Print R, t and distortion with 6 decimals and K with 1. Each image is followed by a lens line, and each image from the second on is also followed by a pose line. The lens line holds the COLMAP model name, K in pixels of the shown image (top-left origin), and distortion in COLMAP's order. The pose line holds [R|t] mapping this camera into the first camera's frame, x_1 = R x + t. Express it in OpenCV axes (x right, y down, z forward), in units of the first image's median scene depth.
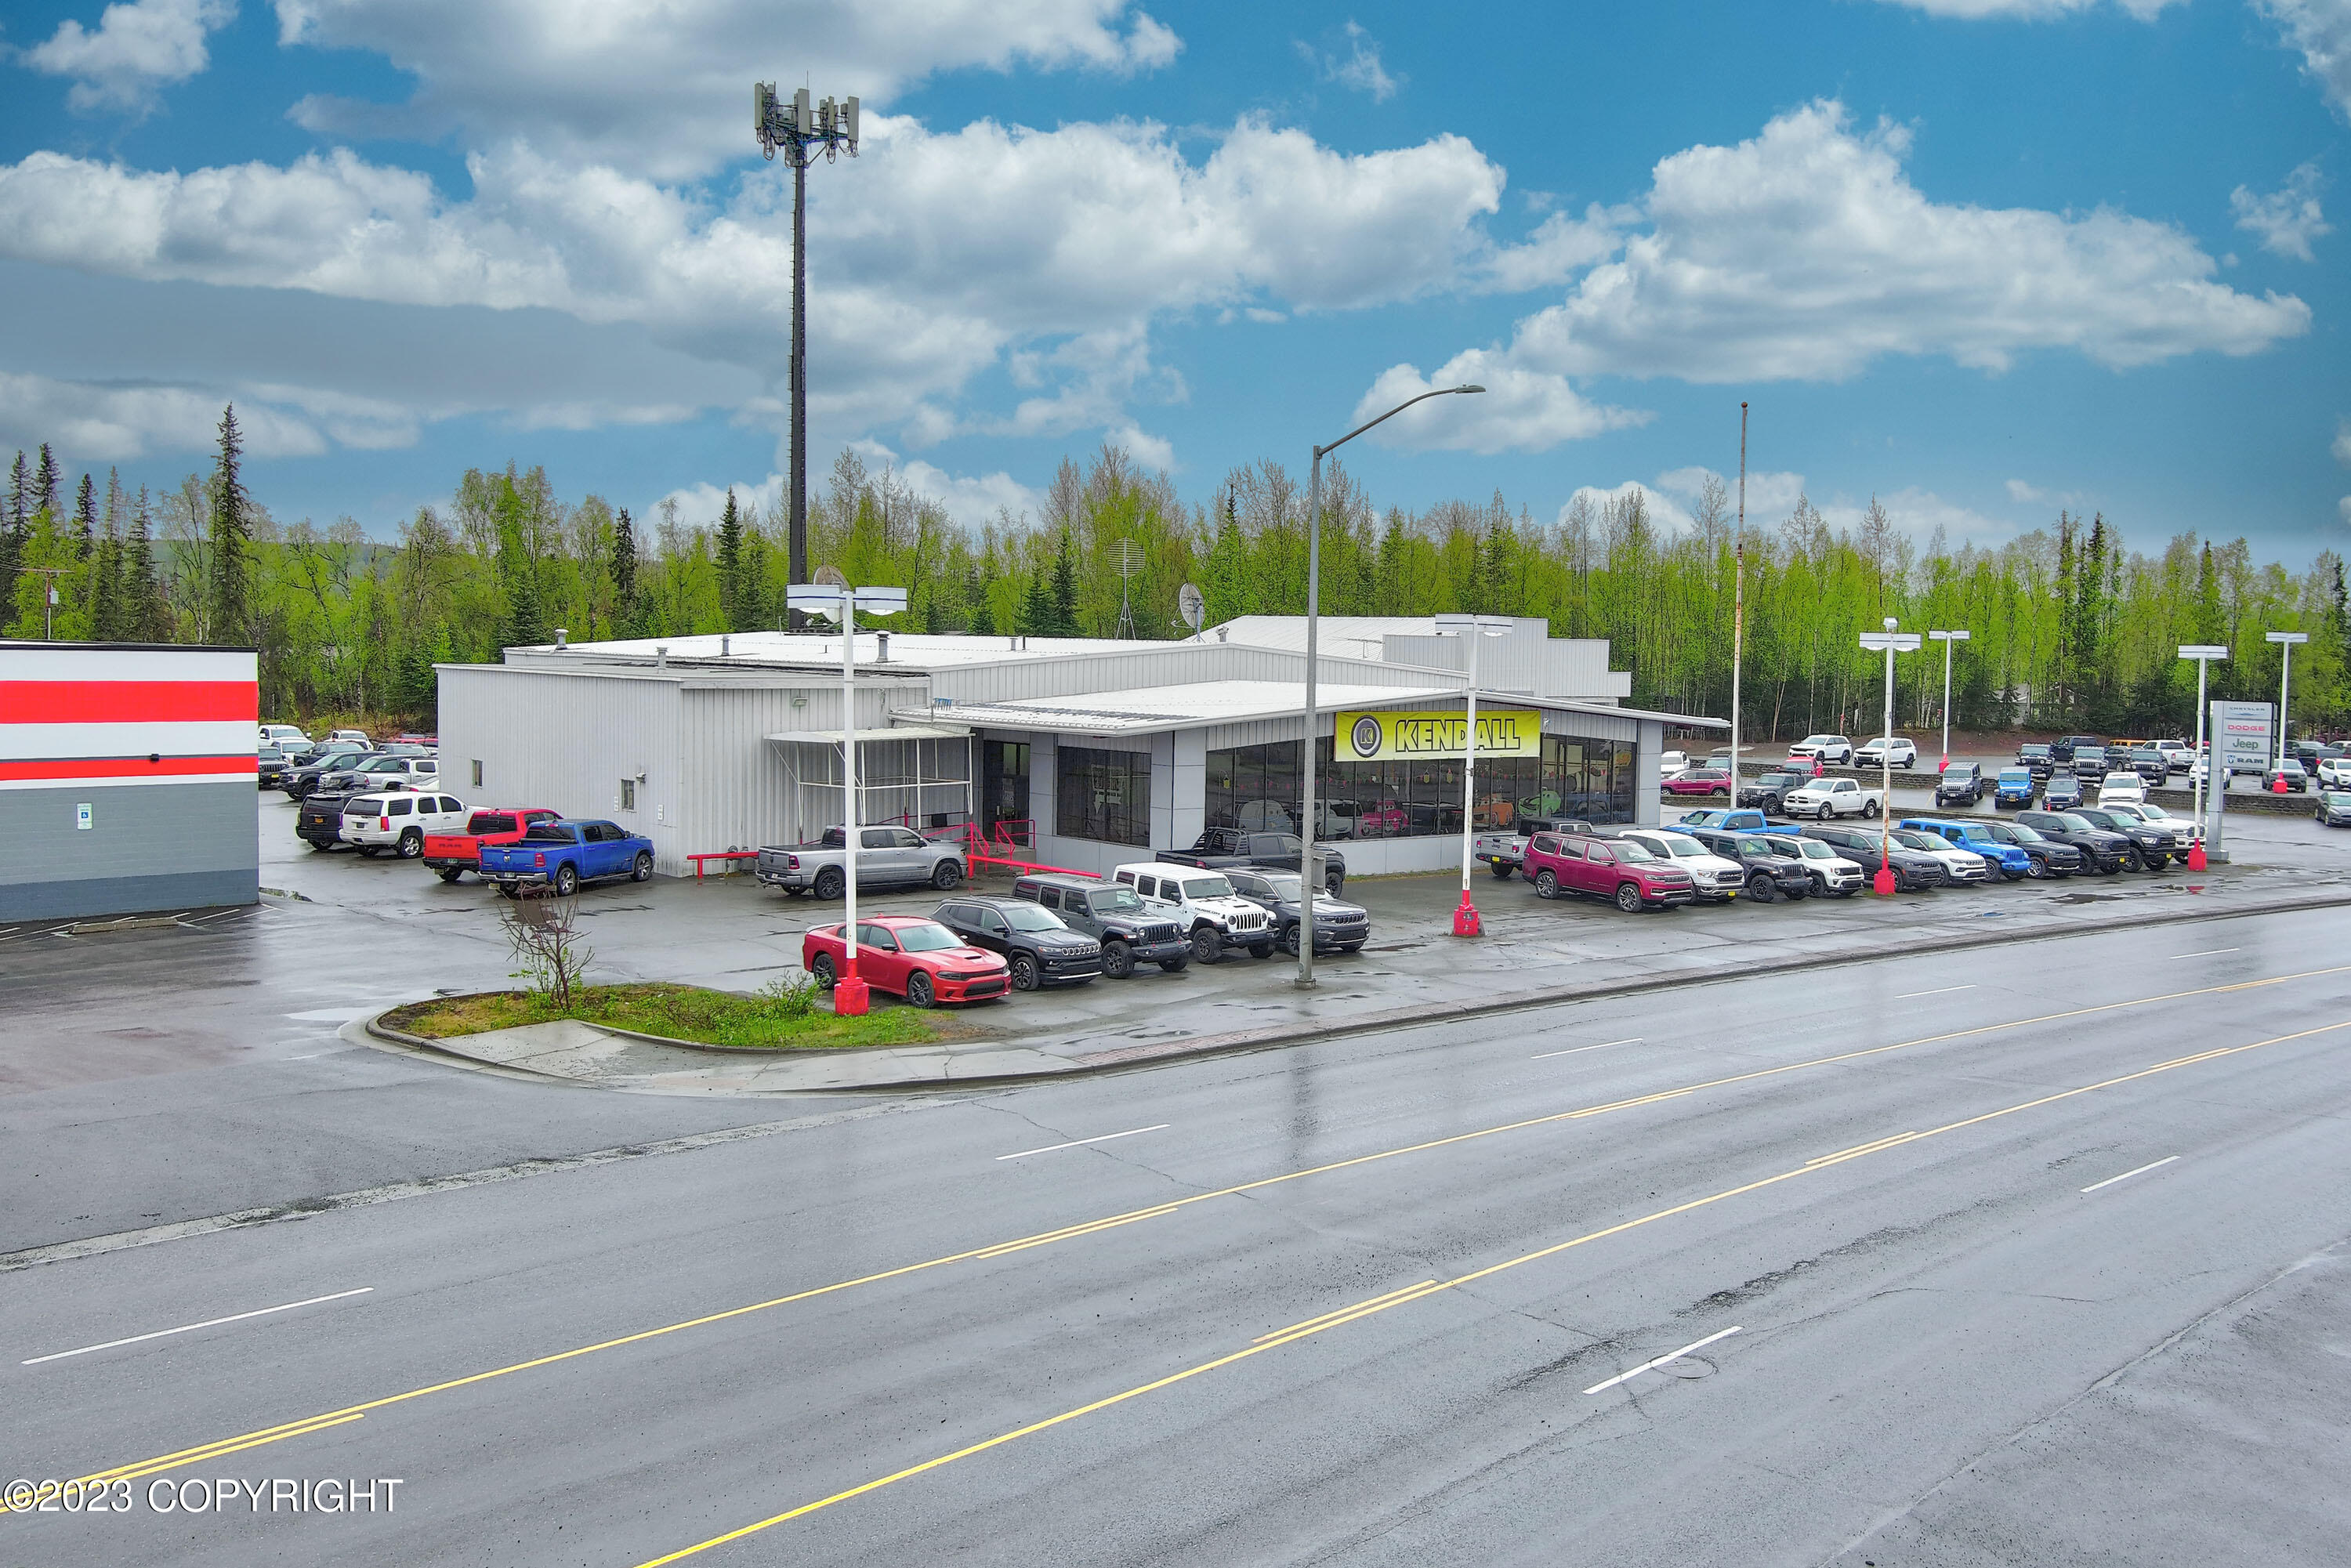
lens RADIAL K [[2181.6, 0, 1369.6], [0, 2181.6, 811.2], [0, 0, 1]] dist [0.013163, 0.002761]
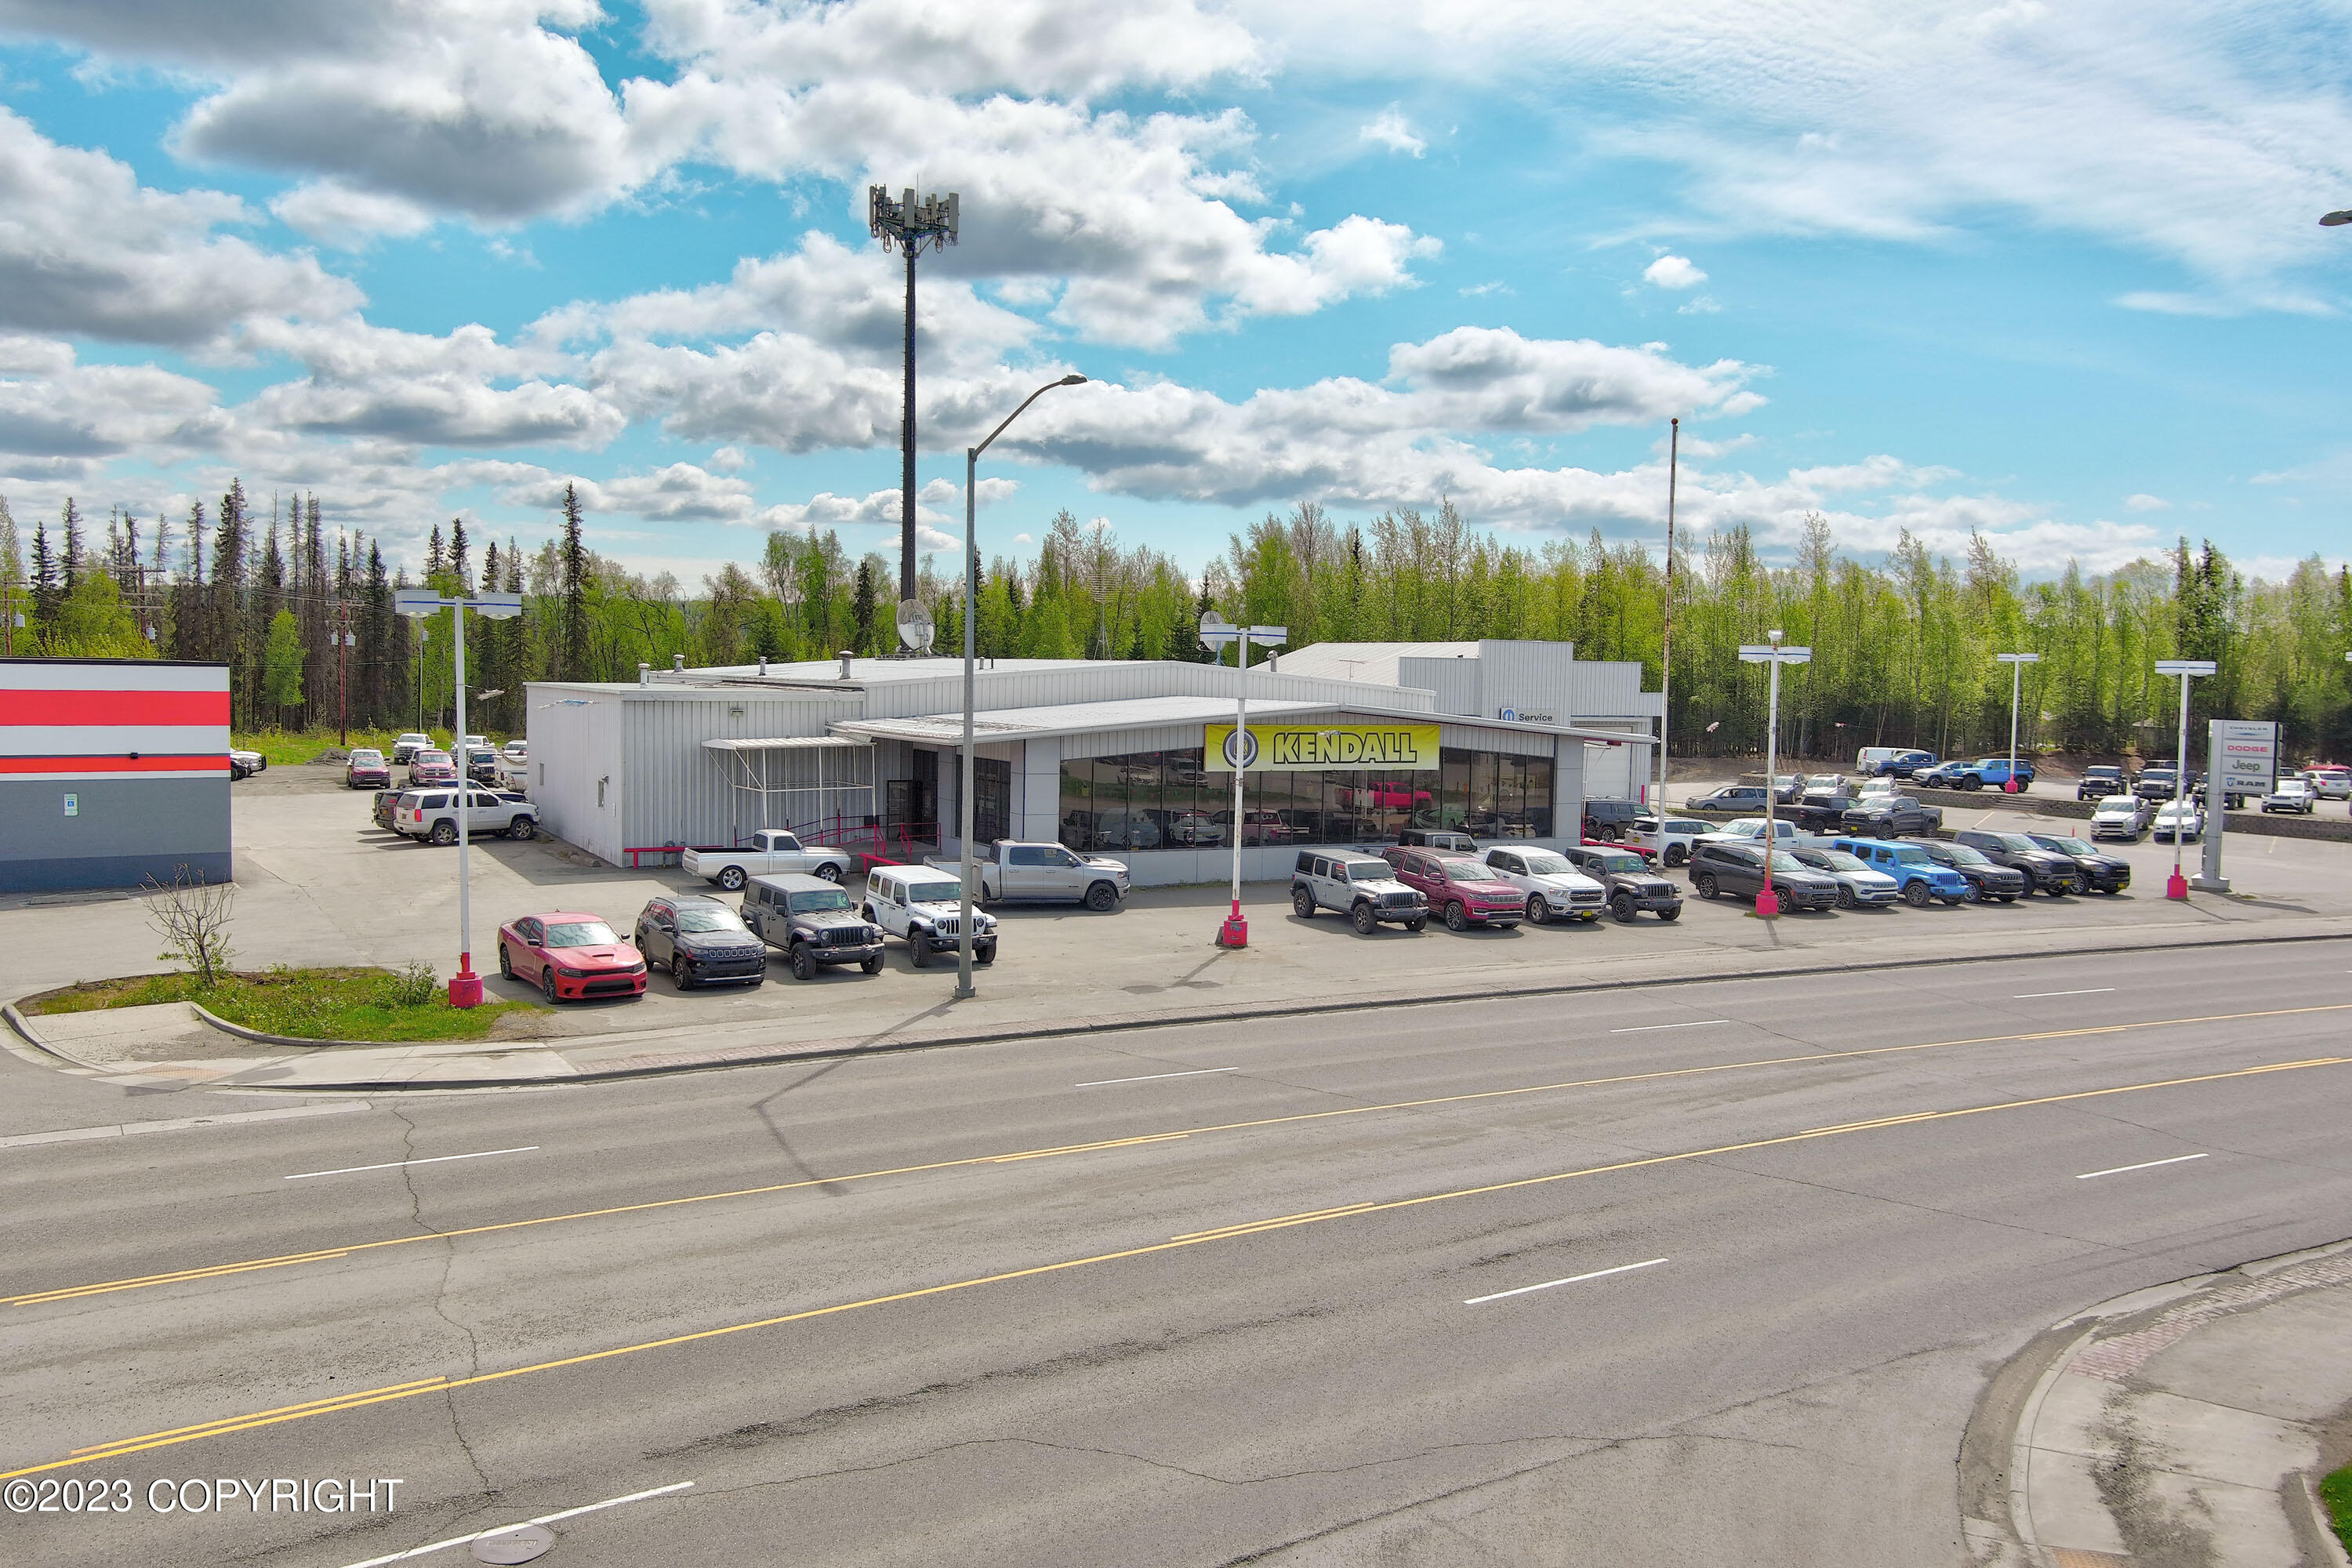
lens RADIAL K [[1831.4, 0, 1176.0], [0, 1831.4, 784.0], [0, 0, 1]] dist [0.007990, 0.000507]
pose [[0.968464, 0.012858, -0.248820, 0.174875], [-0.017455, 0.999715, -0.016279, -0.002238], [0.248540, 0.020109, 0.968413, 0.141455]]
